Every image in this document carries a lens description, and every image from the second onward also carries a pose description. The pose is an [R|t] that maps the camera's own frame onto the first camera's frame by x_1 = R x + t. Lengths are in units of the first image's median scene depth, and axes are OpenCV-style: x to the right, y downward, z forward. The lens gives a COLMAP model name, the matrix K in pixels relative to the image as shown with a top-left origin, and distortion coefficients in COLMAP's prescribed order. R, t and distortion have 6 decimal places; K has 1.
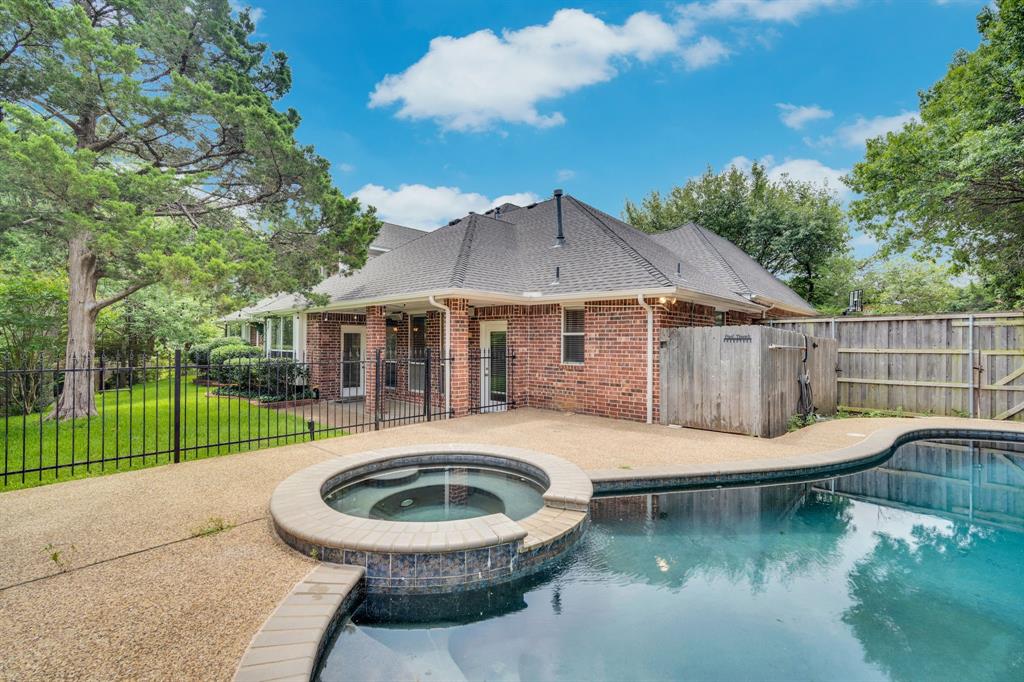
lens RADIAL K [[447.1, 0, 516.8], [0, 447.1, 343.5], [0, 0, 1]] dist [-0.002293, -0.000149]
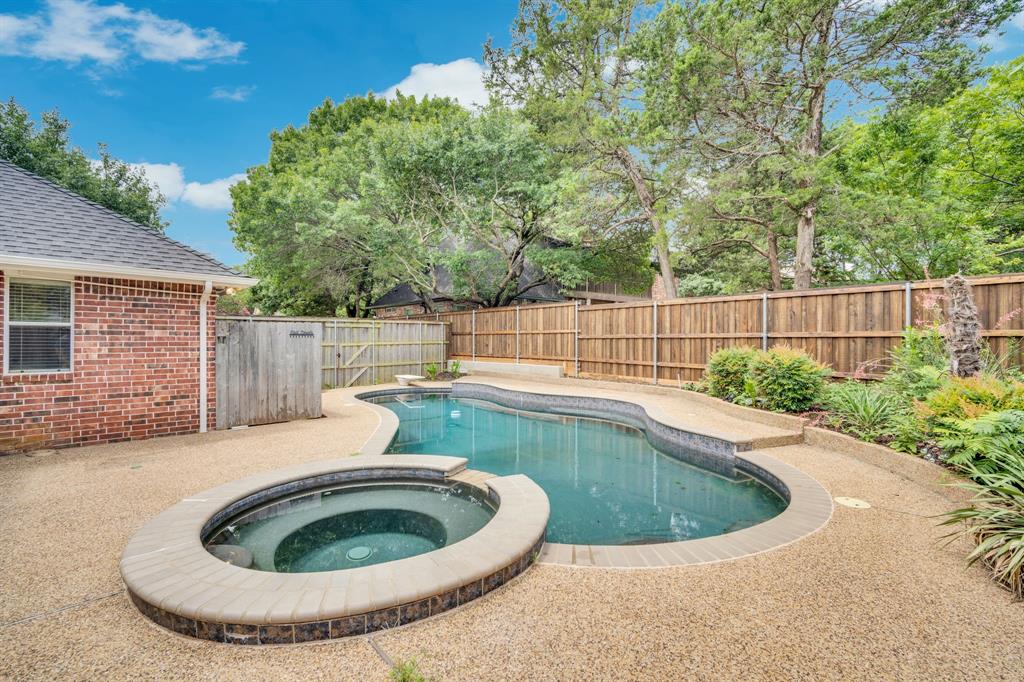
lens RADIAL K [[447.1, 0, 507.2], [0, 447.1, 340.2], [0, 0, 1]] dist [-0.002293, -0.000149]
pose [[0.083716, -0.004422, 0.996480, -0.504735], [0.002057, 0.999989, 0.004265, 0.000229], [-0.996488, 0.001693, 0.083724, 0.350358]]
